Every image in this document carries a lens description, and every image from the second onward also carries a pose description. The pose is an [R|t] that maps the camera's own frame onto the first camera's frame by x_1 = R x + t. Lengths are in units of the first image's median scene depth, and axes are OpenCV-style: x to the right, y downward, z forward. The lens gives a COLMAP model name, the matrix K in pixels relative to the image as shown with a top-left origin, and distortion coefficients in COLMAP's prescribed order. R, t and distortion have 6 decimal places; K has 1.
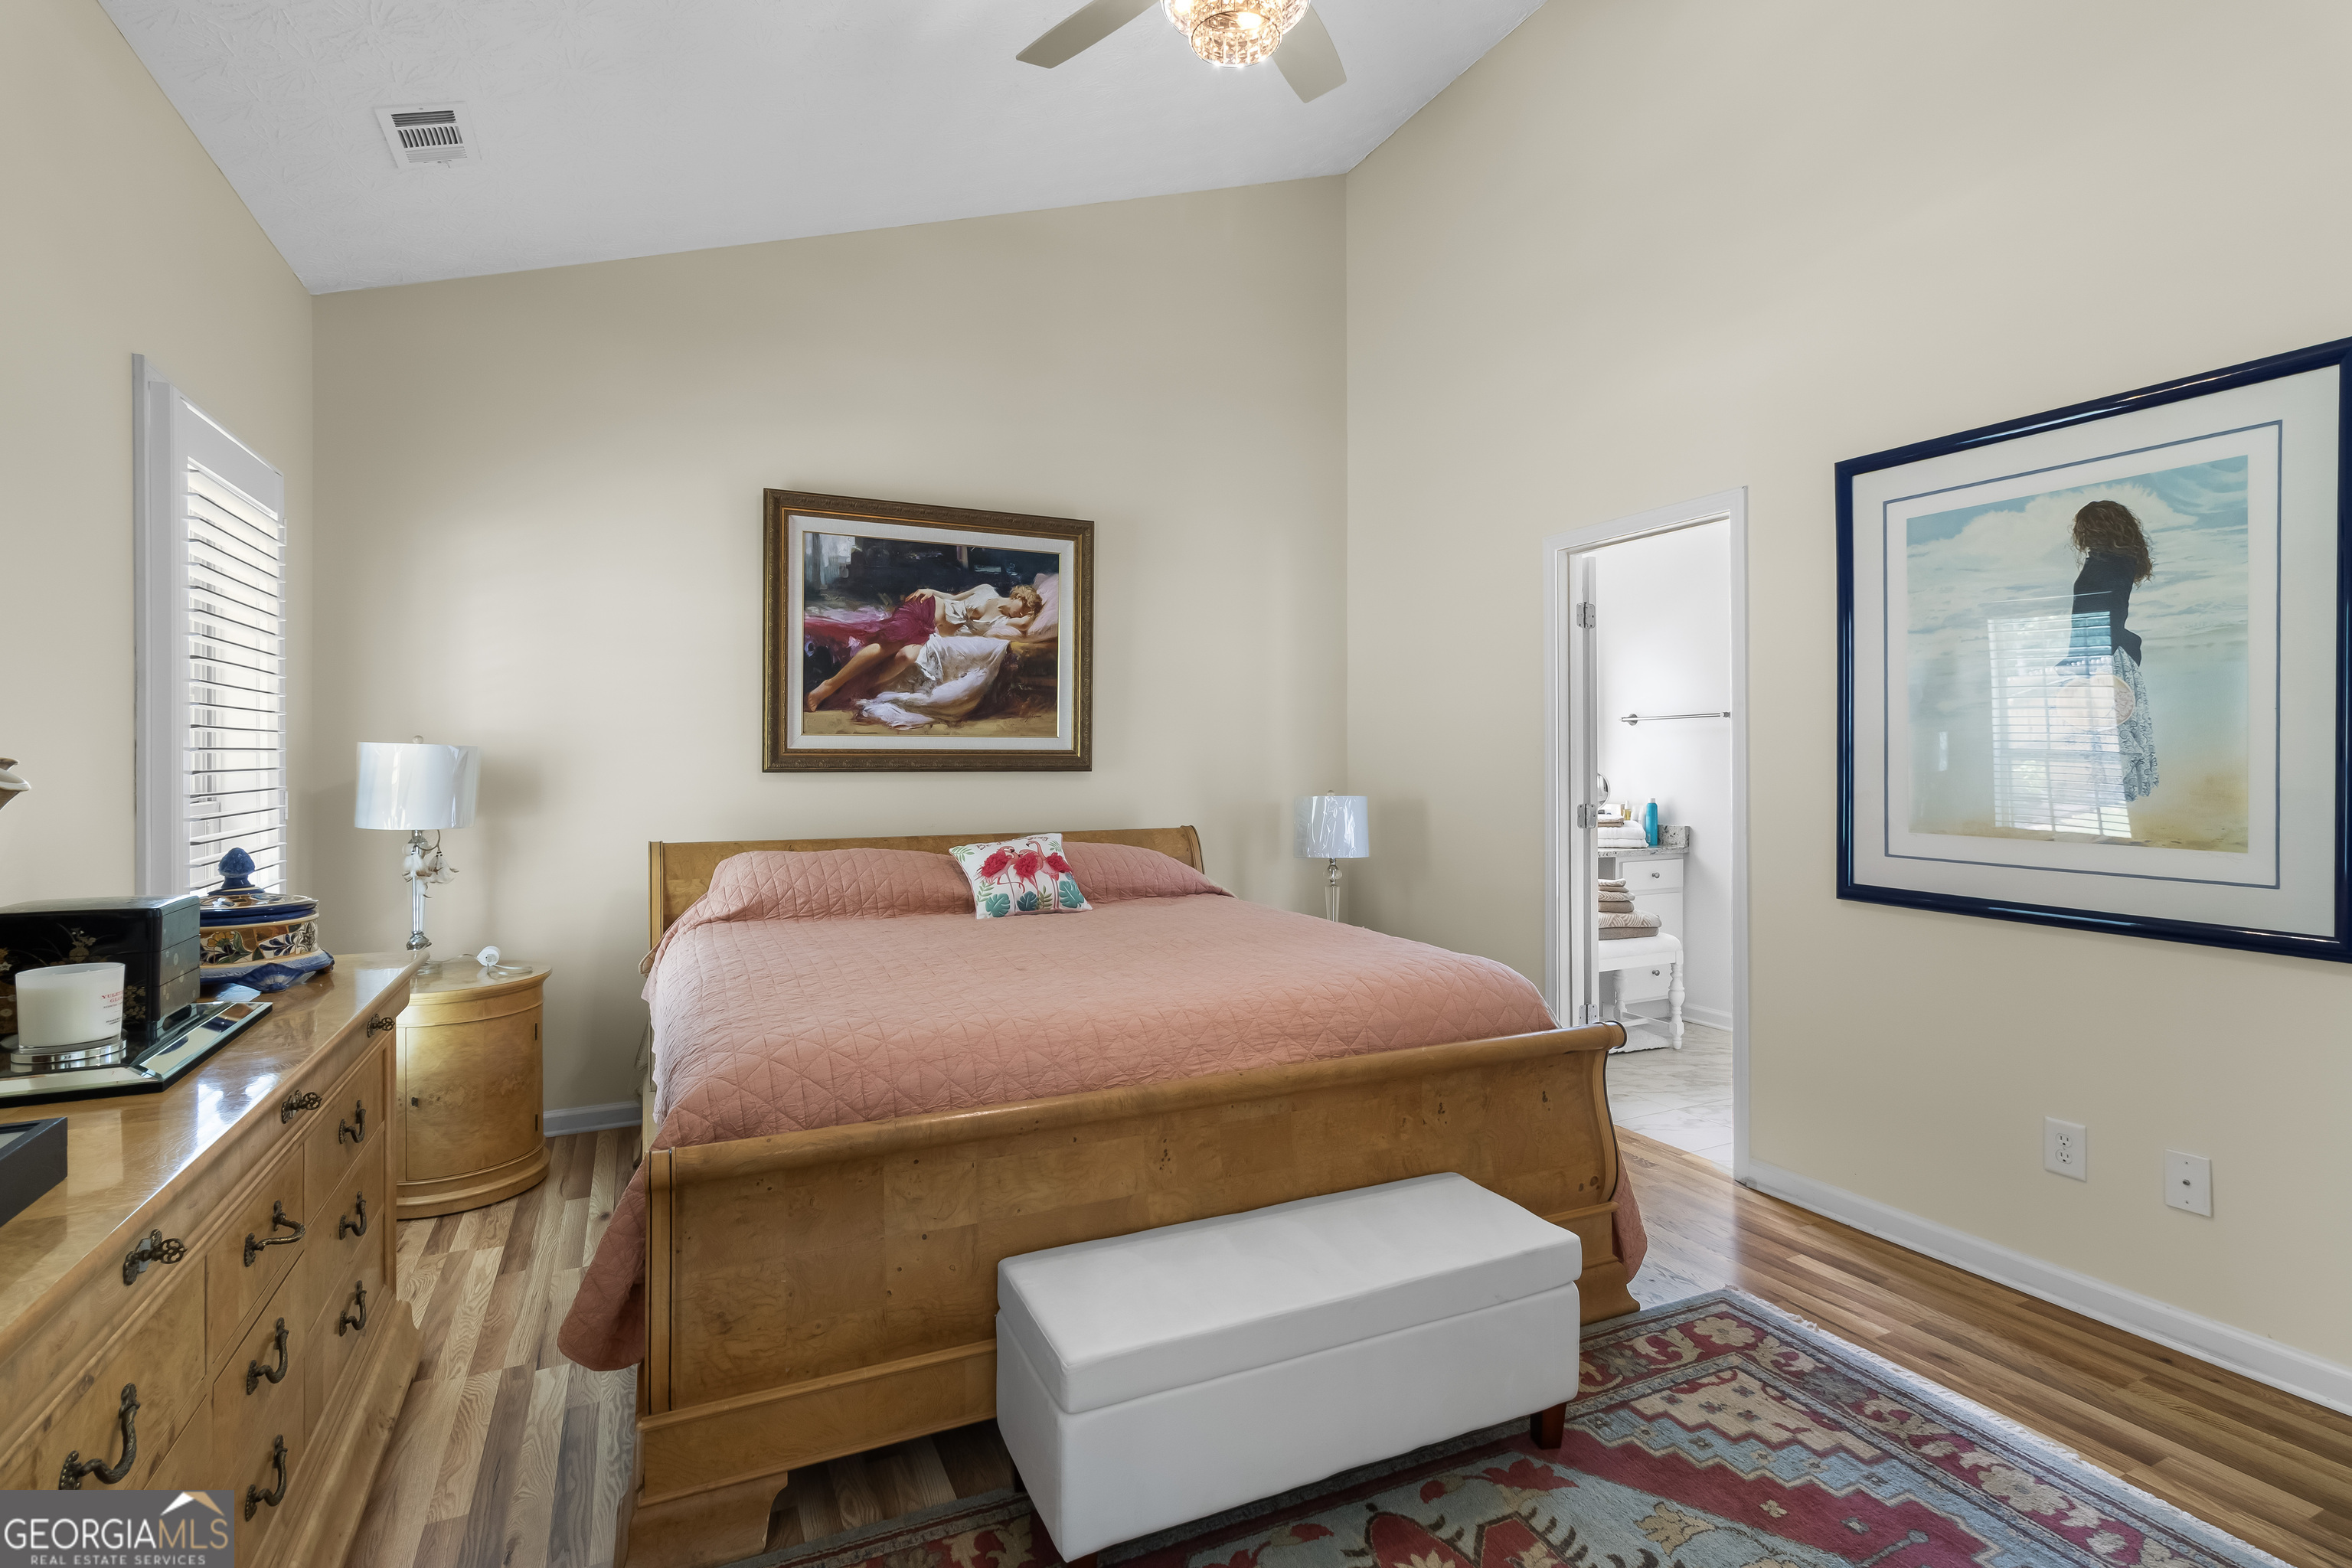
lens RADIAL K [[1123.0, 0, 1216.4], [0, 1123.0, 757.7], [0, 0, 1]] dist [0.001626, 0.000067]
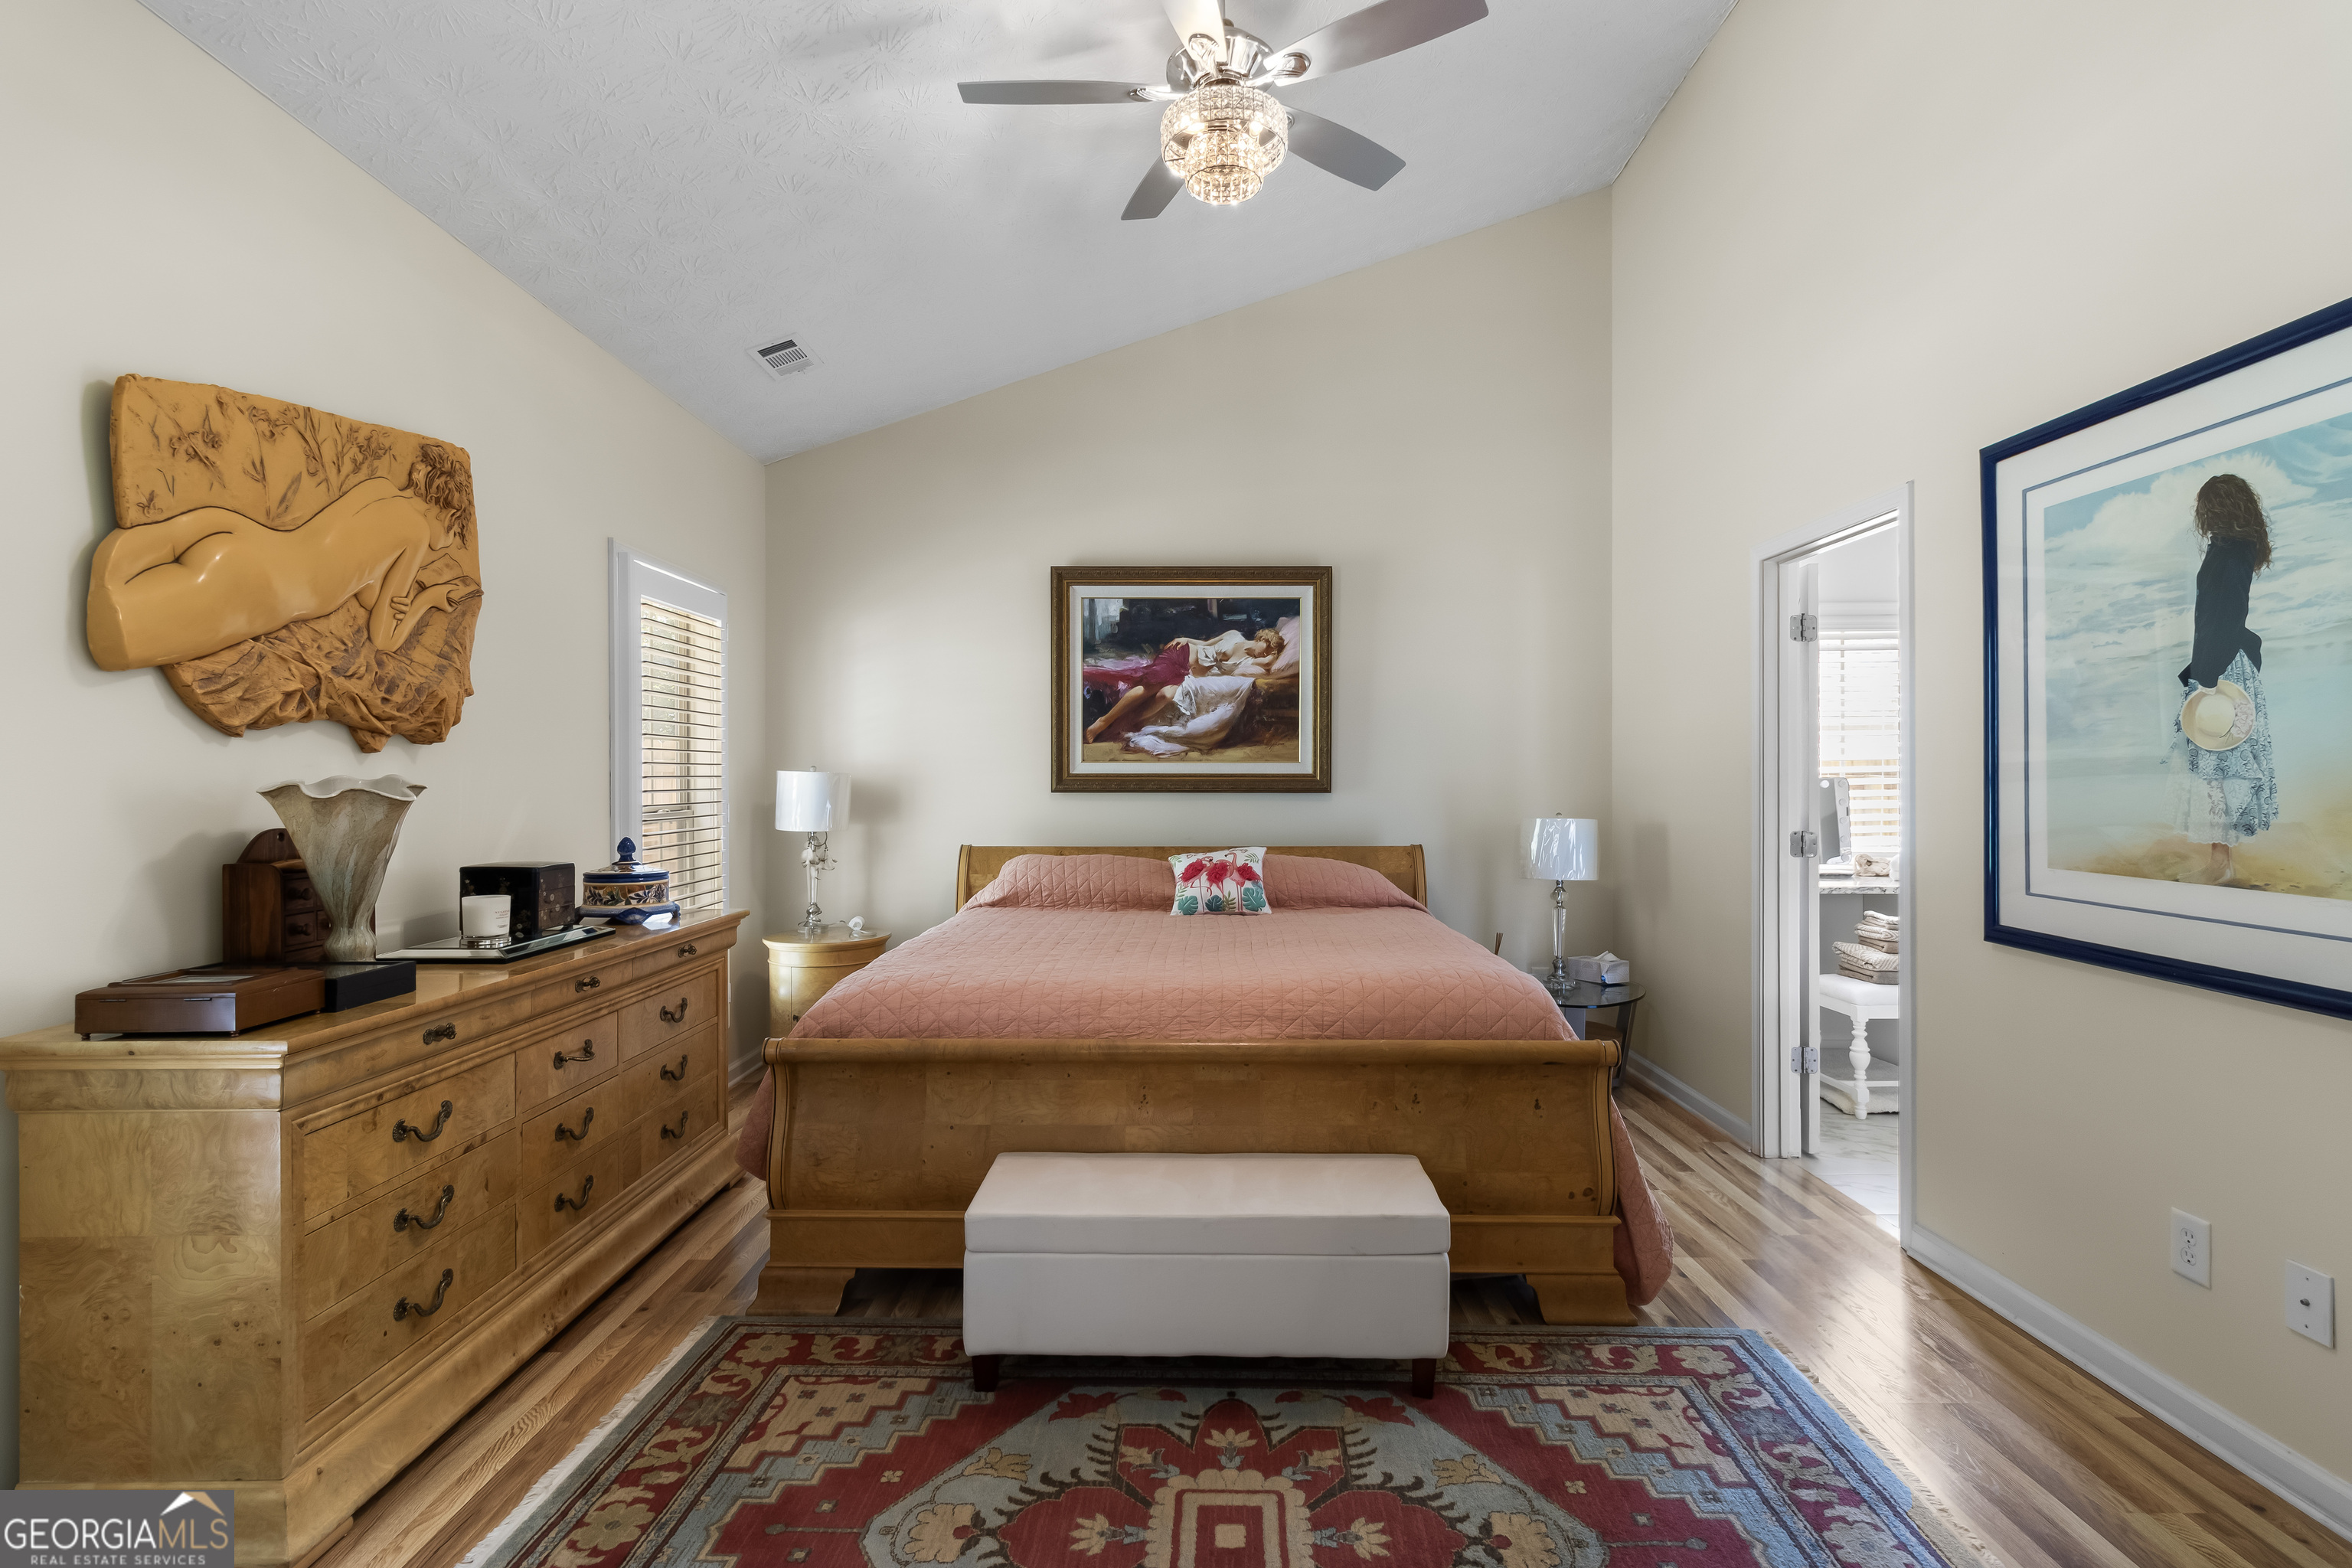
lens RADIAL K [[1123.0, 0, 1205.5], [0, 1123.0, 782.6], [0, 0, 1]] dist [0.001626, 0.000067]
pose [[0.897567, 0.000729, -0.440877, 0.468230], [0.001110, 0.999992, 0.003912, -0.004403], [0.440876, -0.004001, 0.897559, -0.080250]]
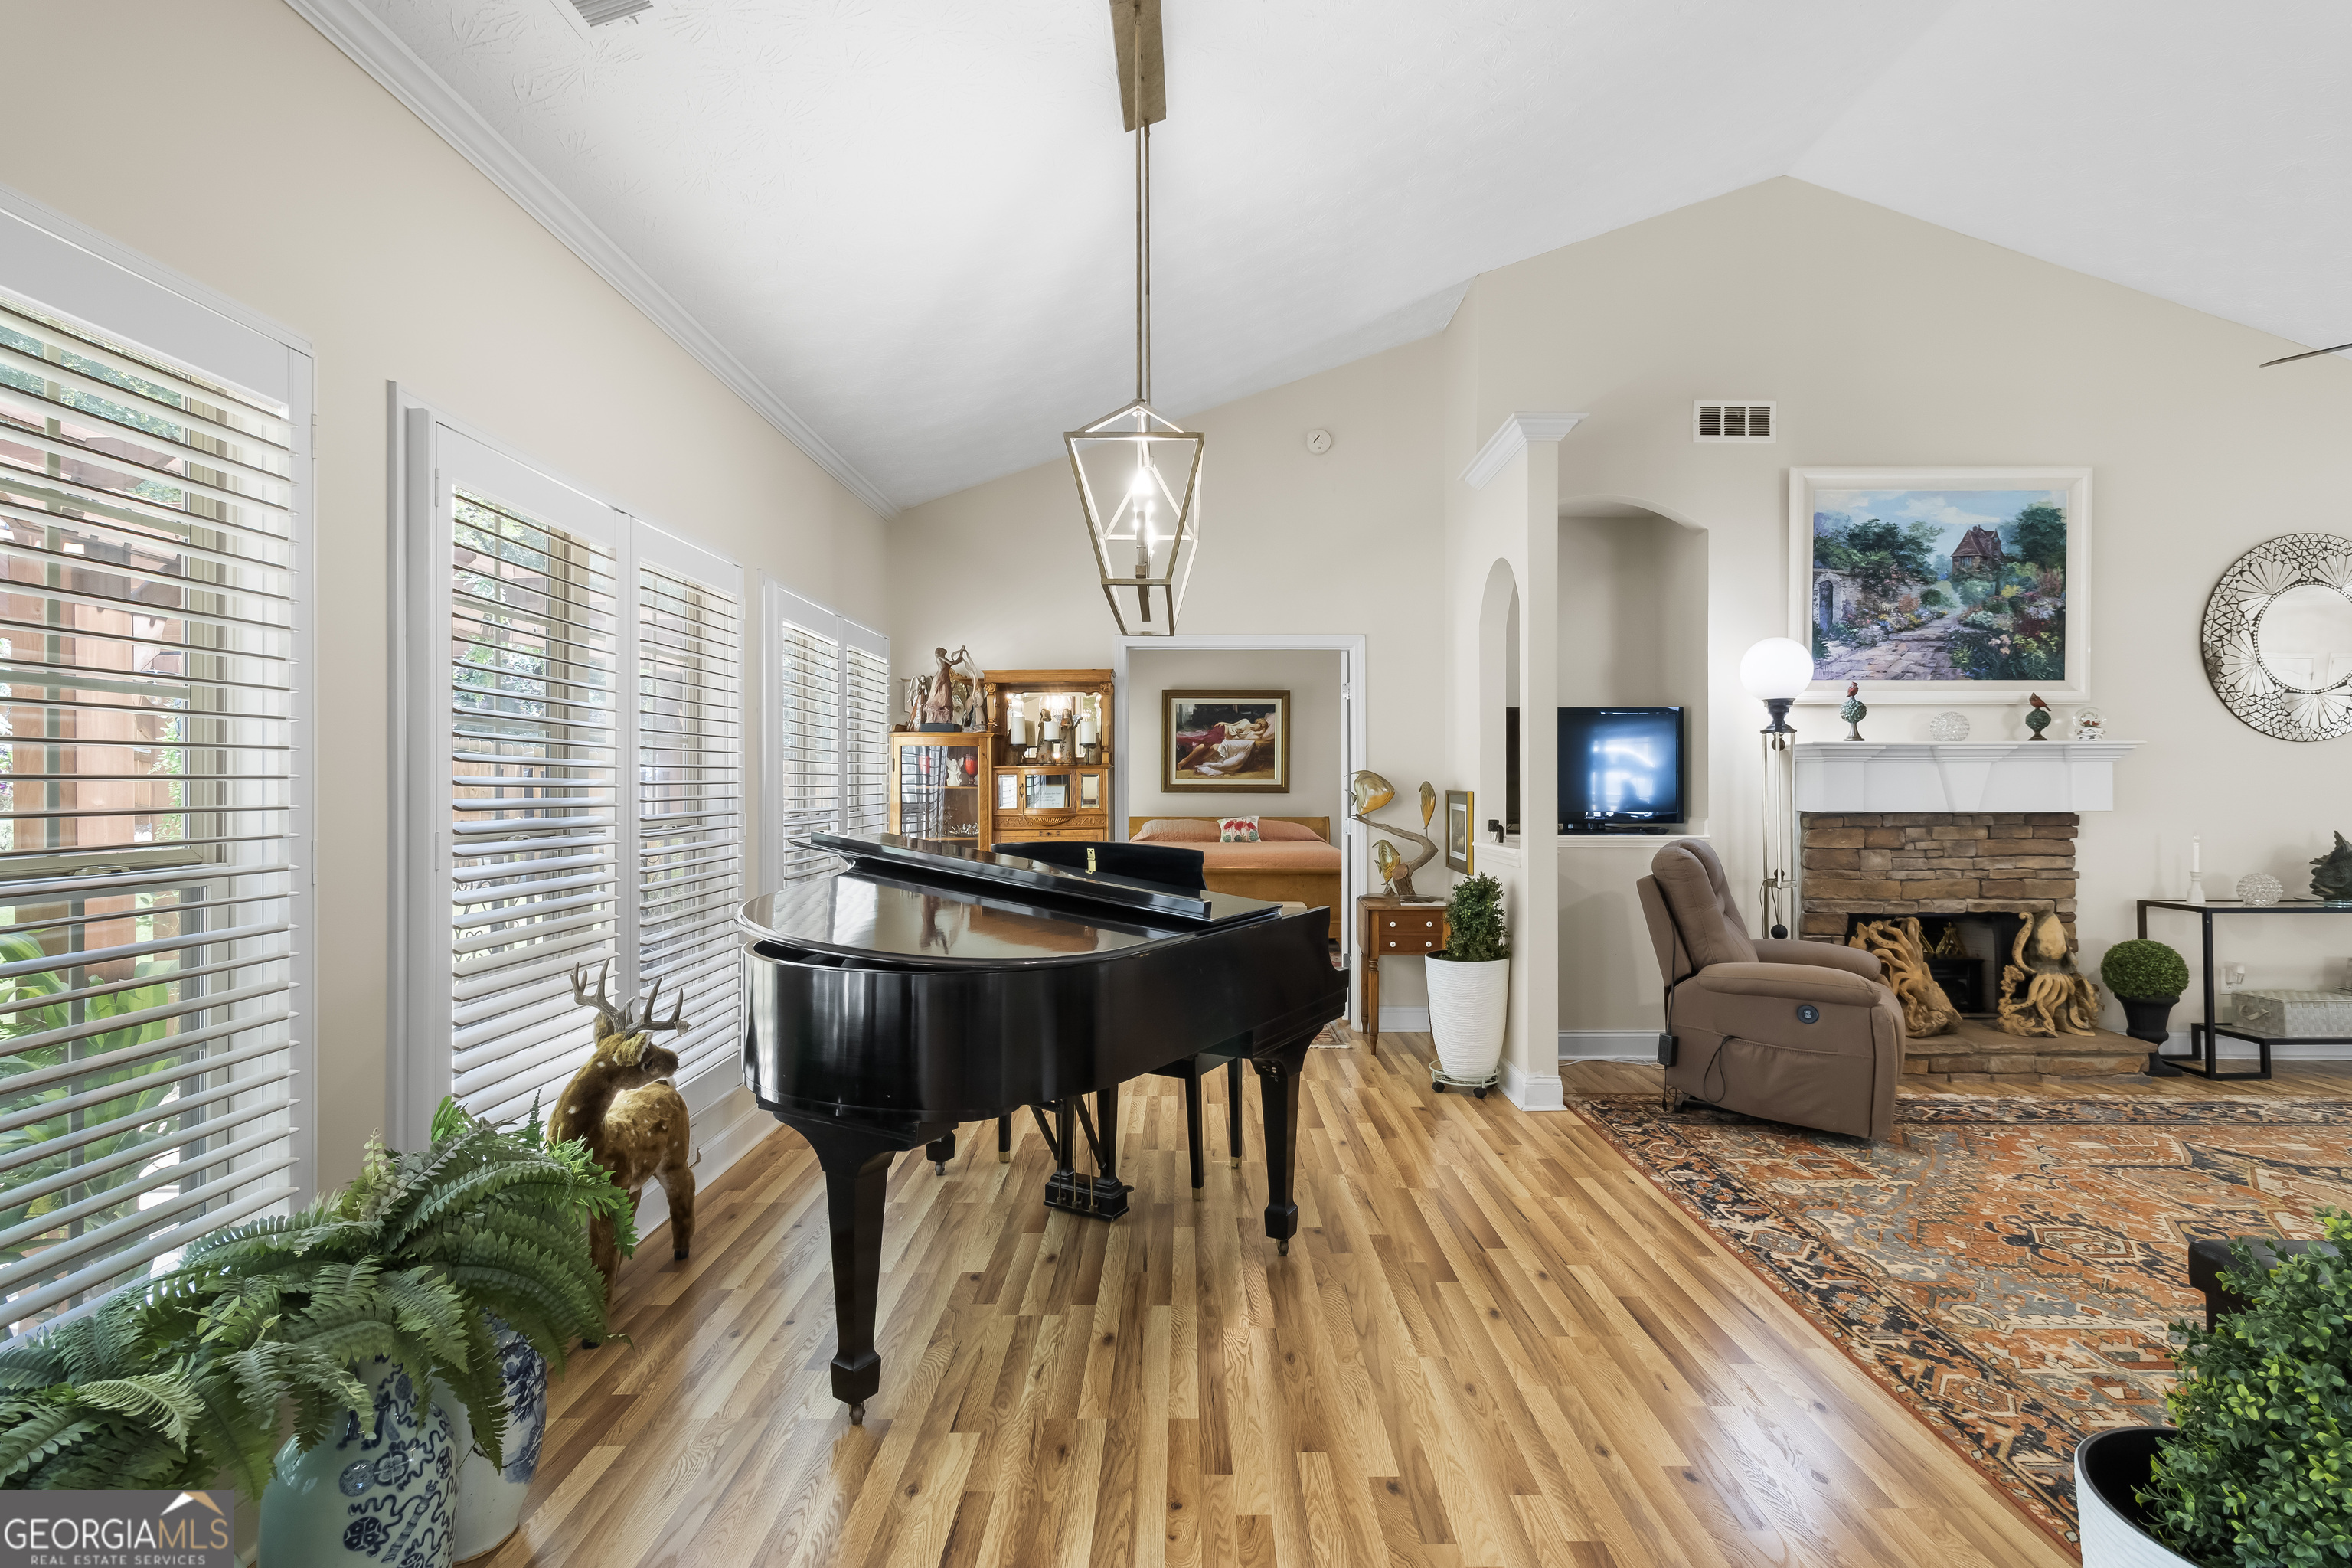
lens RADIAL K [[1123.0, 0, 1177.6], [0, 1123.0, 783.1], [0, 0, 1]] dist [0.001626, 0.000067]
pose [[0.888563, 0.005163, -0.458726, 1.384083], [-0.004800, 0.999987, 0.001956, -0.023901], [0.458730, 0.000464, 0.888575, -2.218030]]
